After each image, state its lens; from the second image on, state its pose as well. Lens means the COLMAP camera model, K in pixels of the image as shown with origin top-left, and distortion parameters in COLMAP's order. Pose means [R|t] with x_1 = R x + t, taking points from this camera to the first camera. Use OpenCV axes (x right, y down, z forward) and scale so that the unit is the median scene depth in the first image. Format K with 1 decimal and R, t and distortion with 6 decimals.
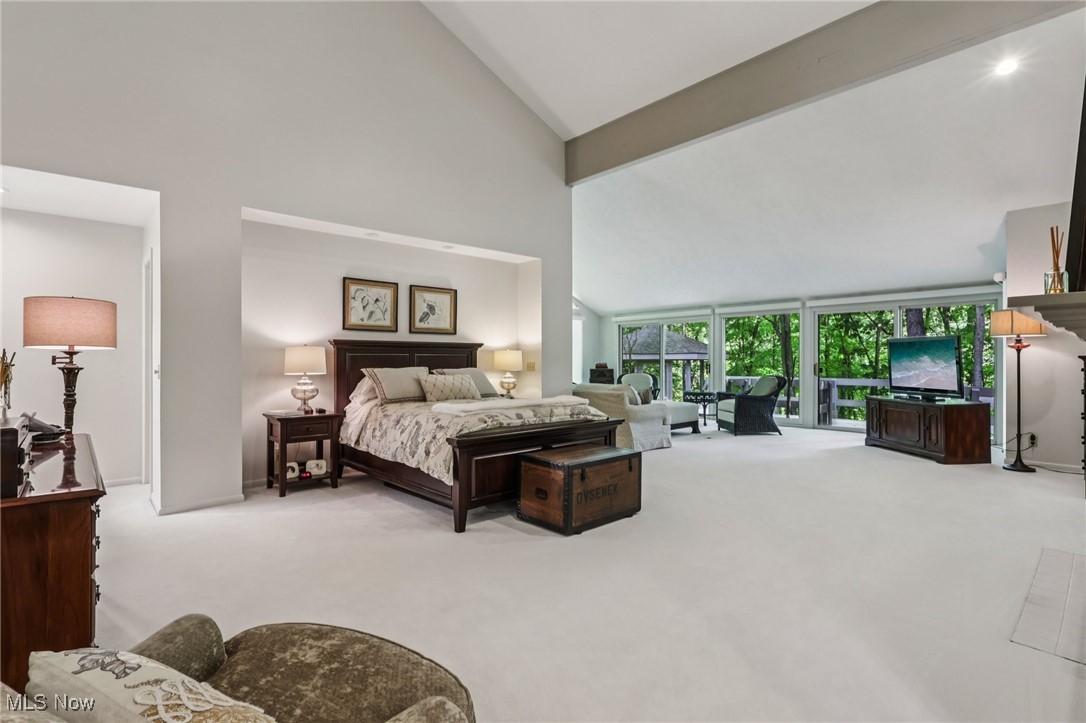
lens RADIAL K [[517.6, 0, 535.8], [0, 517.6, 360.3], [0, 0, 1]] dist [-0.006422, 0.001600]
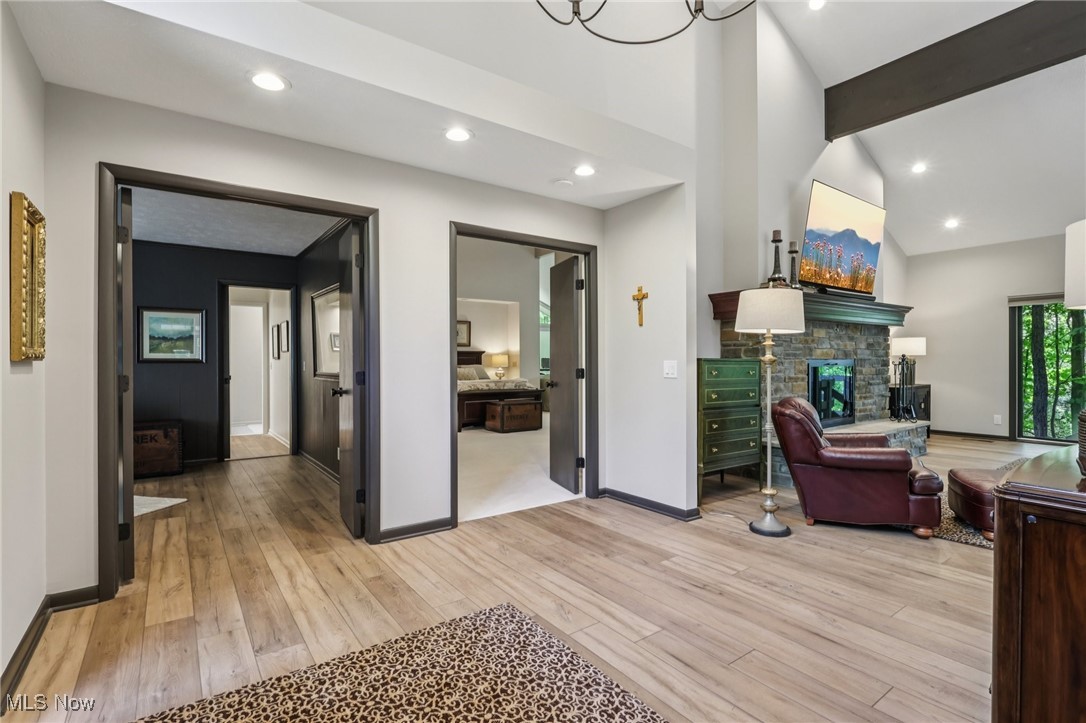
lens RADIAL K [[517.6, 0, 540.2], [0, 517.6, 361.3], [0, 0, 1]] dist [-0.006422, 0.001600]
pose [[0.994932, -0.003886, -0.100478, 0.284818], [0.003889, 0.999992, -0.000167, 0.003570], [0.100478, -0.000225, 0.994939, -0.812351]]
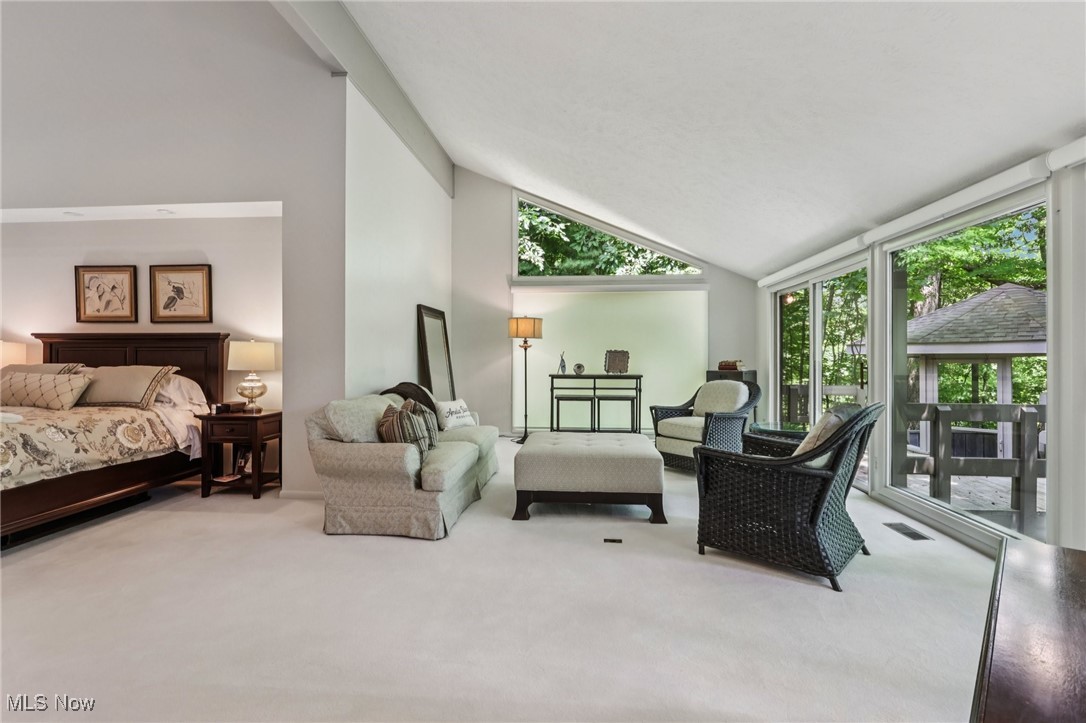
lens RADIAL K [[517.6, 0, 537.5], [0, 517.6, 356.8], [0, 0, 1]] dist [-0.006422, 0.001600]
pose [[0.691090, -0.001404, -0.722767, 0.786171], [-0.000766, 0.999996, -0.002675, 0.003252], [0.722768, 0.002403, 0.691086, 0.871544]]
